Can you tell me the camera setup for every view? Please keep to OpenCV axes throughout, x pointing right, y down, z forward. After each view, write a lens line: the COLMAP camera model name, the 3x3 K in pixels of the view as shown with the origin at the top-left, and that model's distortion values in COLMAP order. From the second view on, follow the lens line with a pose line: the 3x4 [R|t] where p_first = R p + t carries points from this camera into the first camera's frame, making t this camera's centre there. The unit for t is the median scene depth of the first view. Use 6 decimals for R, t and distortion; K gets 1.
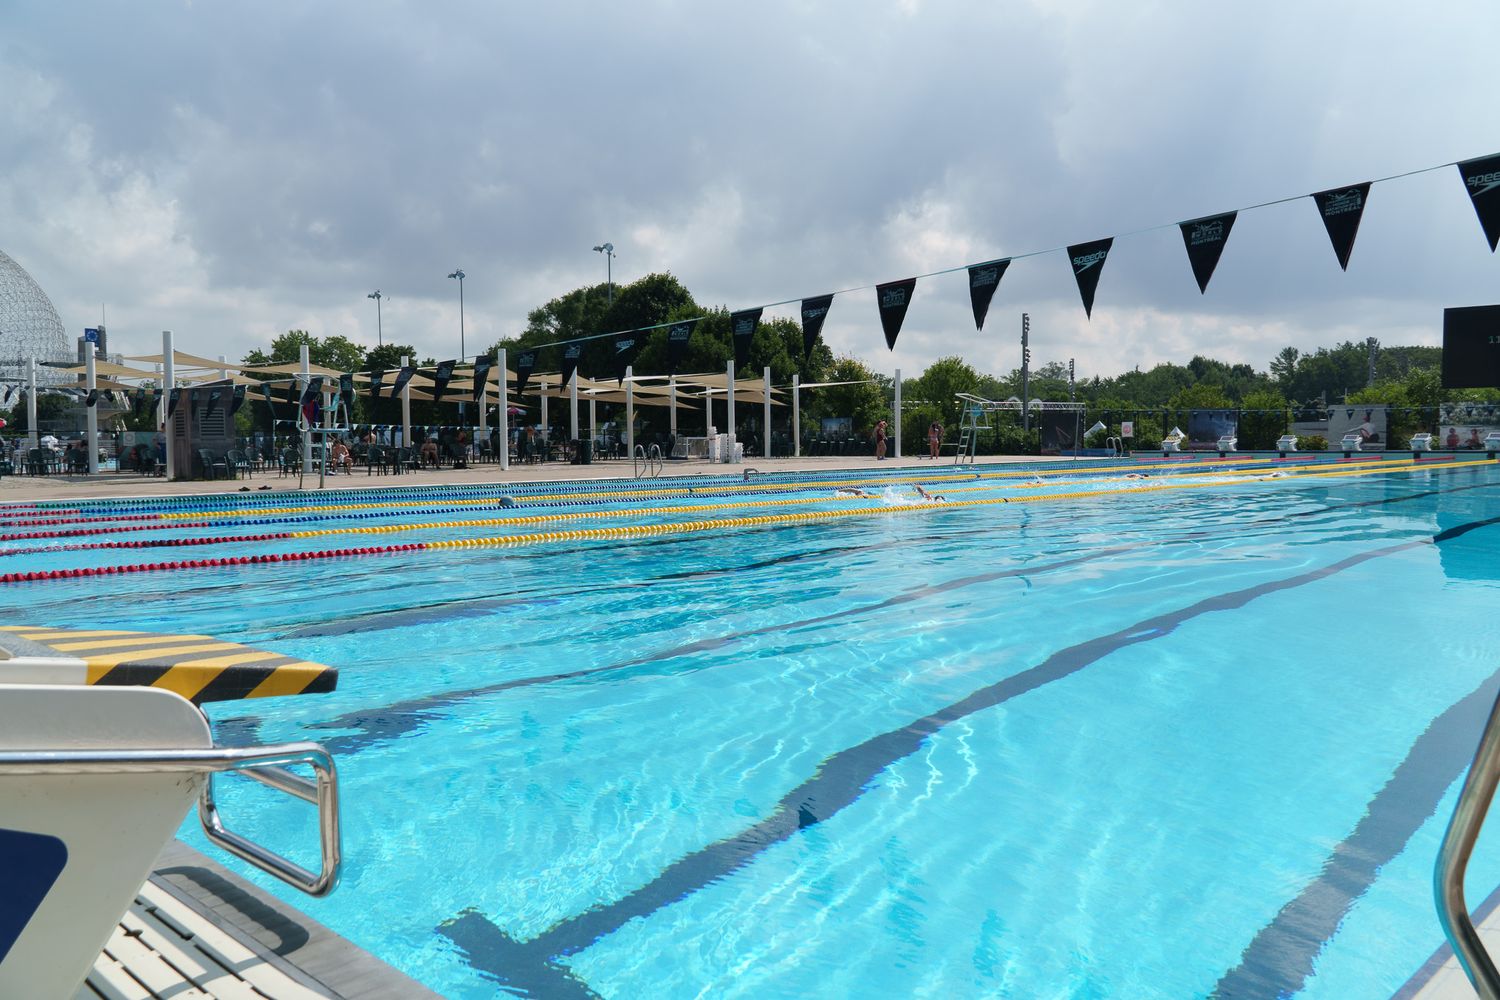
lens RADIAL K [[1194.2, 0, 729.8], [0, 1194.2, 501.3], [0, 0, 1]] dist [-0.006940, -0.002261]
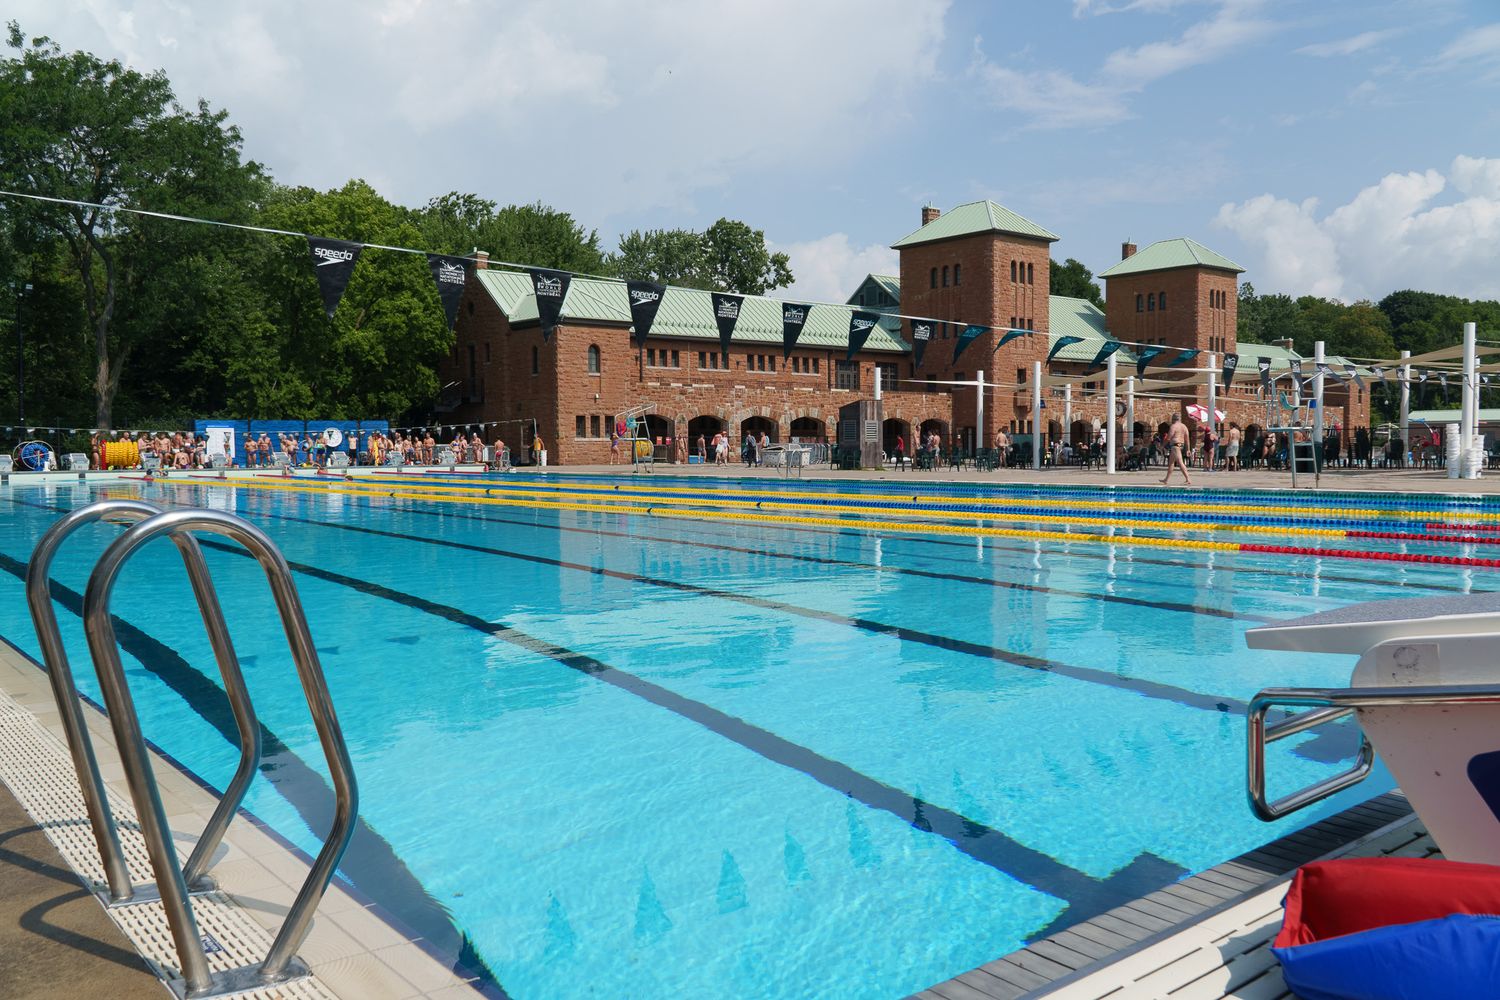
lens RADIAL K [[1202.3, 0, 750.0], [0, 1202.3, 500.0], [0, 0, 1]] dist [0.004012, 0.006047]
pose [[-0.086129, 0.054780, -0.994777, 0.454119], [-0.046774, 0.997164, 0.058962, -0.026476], [0.995185, 0.051608, -0.083322, 0.415360]]
